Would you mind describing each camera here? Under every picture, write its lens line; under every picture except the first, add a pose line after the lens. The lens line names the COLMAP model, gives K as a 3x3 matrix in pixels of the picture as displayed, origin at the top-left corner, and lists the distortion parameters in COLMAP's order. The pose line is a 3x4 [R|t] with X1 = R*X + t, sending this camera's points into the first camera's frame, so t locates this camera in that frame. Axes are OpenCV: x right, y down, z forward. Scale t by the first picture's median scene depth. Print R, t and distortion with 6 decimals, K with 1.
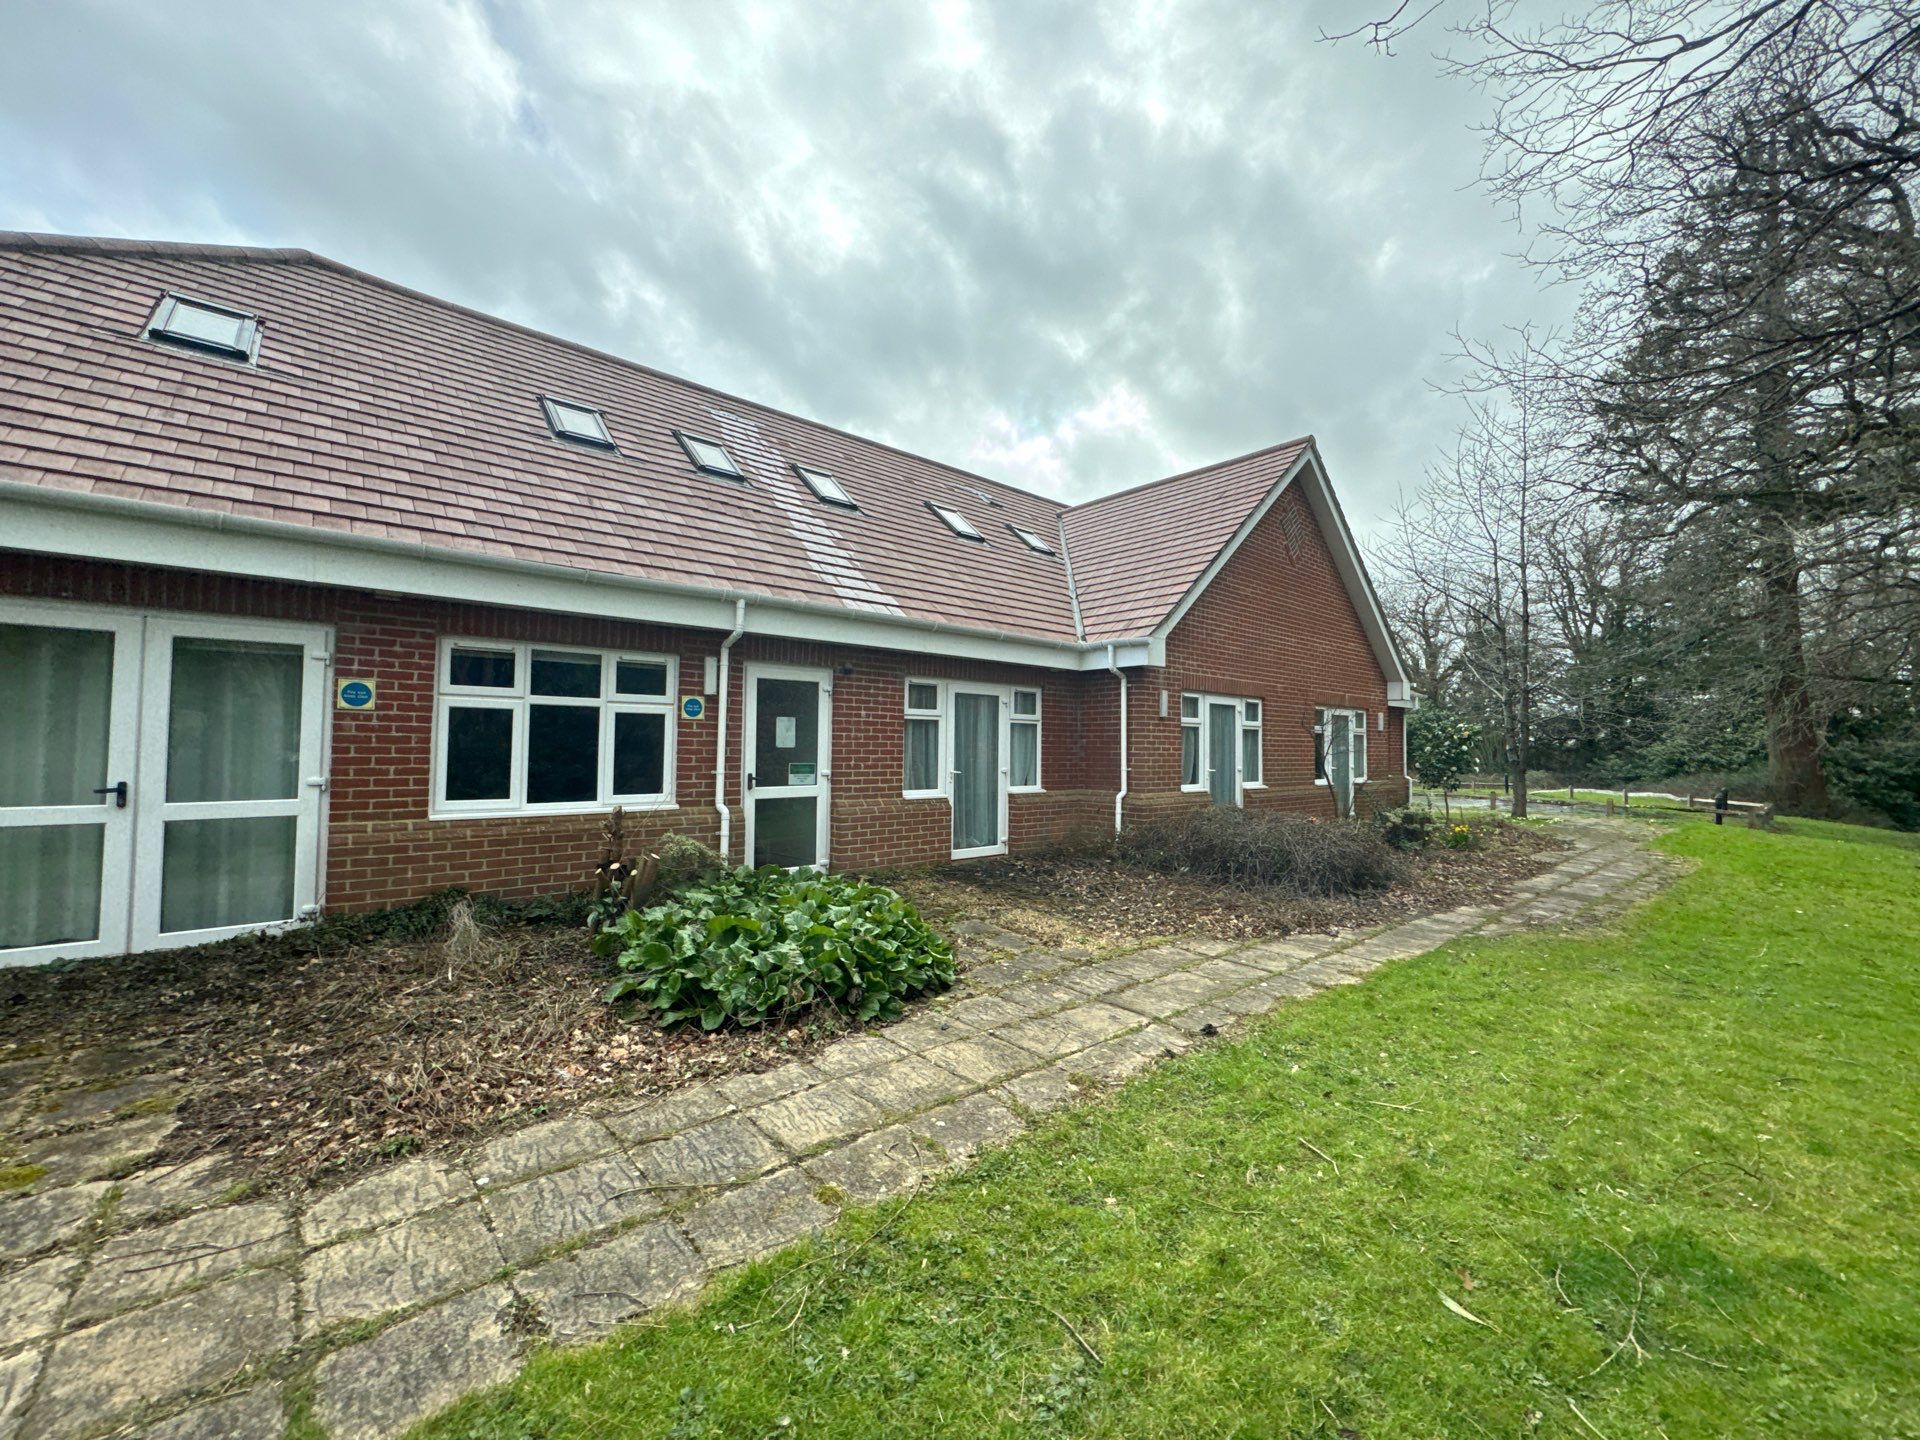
lens RADIAL K [[762.4, 0, 954.2], [0, 762.4, 710.9], [0, 0, 1]] dist [-0.002095, 0.000233]
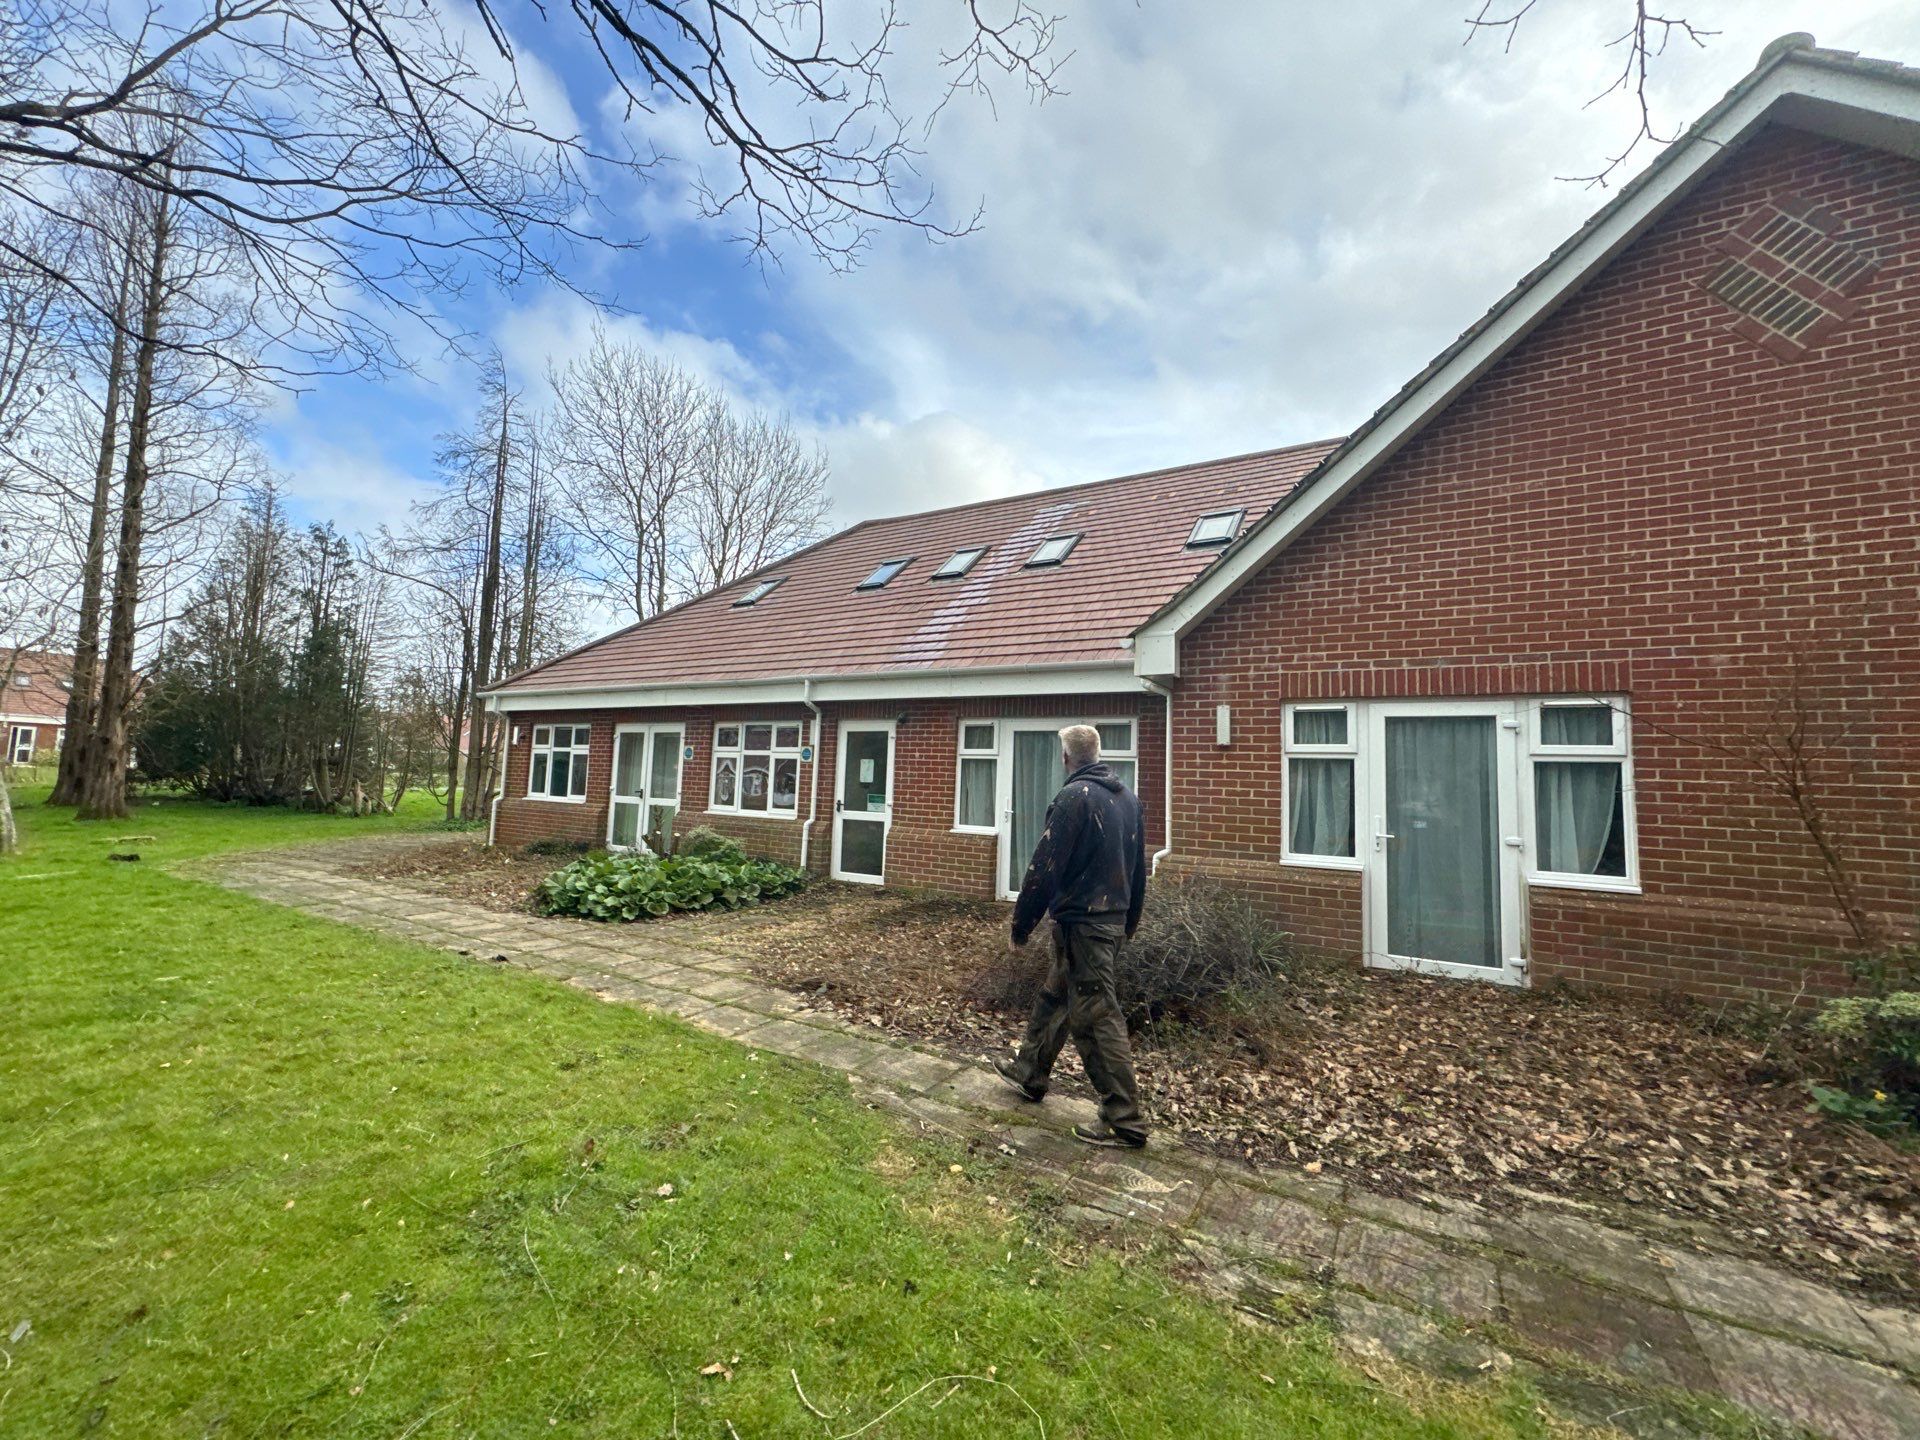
lens RADIAL K [[762.4, 0, 962.4], [0, 762.4, 707.8], [0, 0, 1]] dist [-0.002095, 0.000233]
pose [[0.311017, -0.097897, -0.945349, 1.117832], [0.007277, 0.994897, -0.100634, 0.055317], [0.950376, 0.024420, 0.310143, 0.763278]]
